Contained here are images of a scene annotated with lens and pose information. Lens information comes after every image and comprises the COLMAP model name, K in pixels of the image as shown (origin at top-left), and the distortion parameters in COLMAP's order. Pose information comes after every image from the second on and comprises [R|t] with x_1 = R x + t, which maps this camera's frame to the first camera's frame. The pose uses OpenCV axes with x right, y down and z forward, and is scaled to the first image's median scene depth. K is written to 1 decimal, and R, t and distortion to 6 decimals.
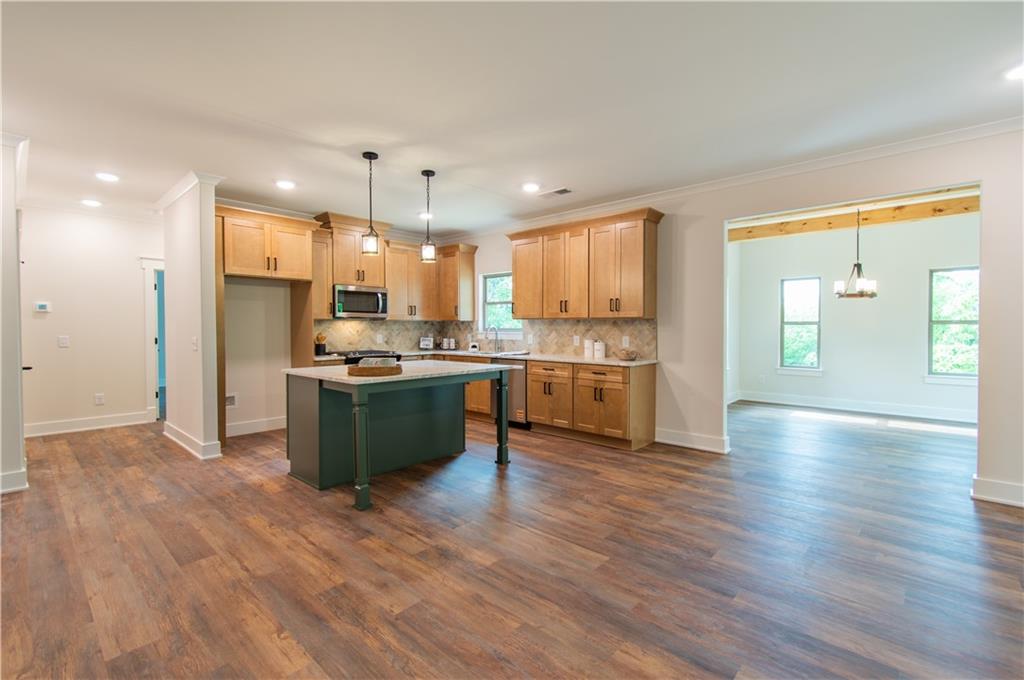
lens RADIAL K [[447.2, 0, 515.2], [0, 447.2, 338.6], [0, 0, 1]] dist [-0.000481, -0.000161]
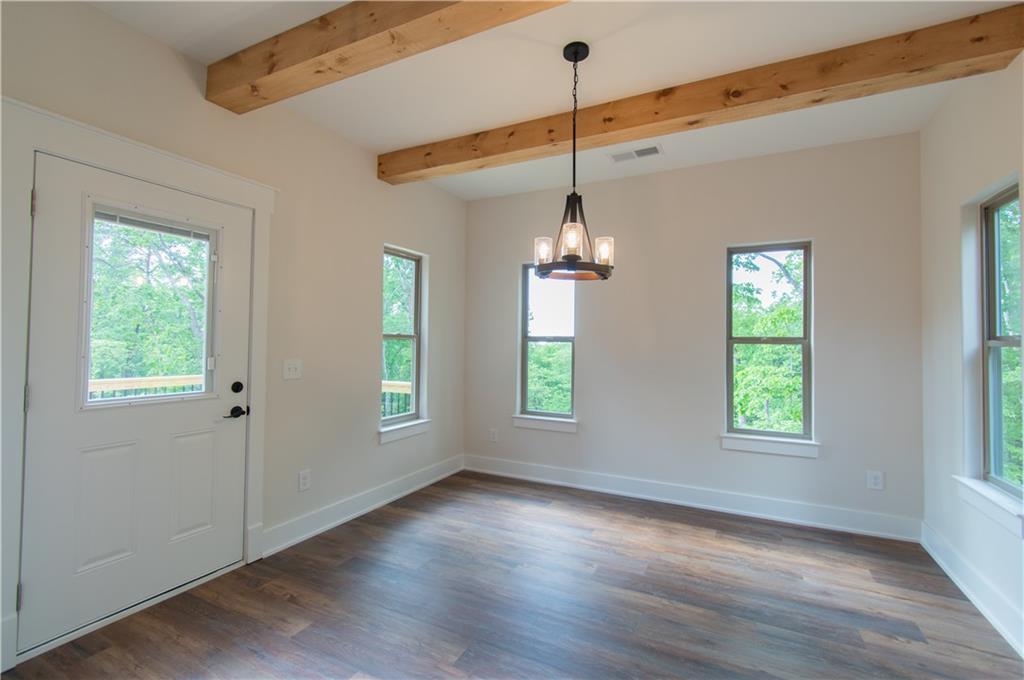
lens RADIAL K [[447.2, 0, 515.2], [0, 447.2, 338.6], [0, 0, 1]] dist [-0.000481, -0.000161]
pose [[0.962893, 0.015951, 0.269412, 0.513982], [-0.006744, 0.999362, -0.035065, -0.016817], [-0.269799, 0.031947, 0.962386, 0.527357]]
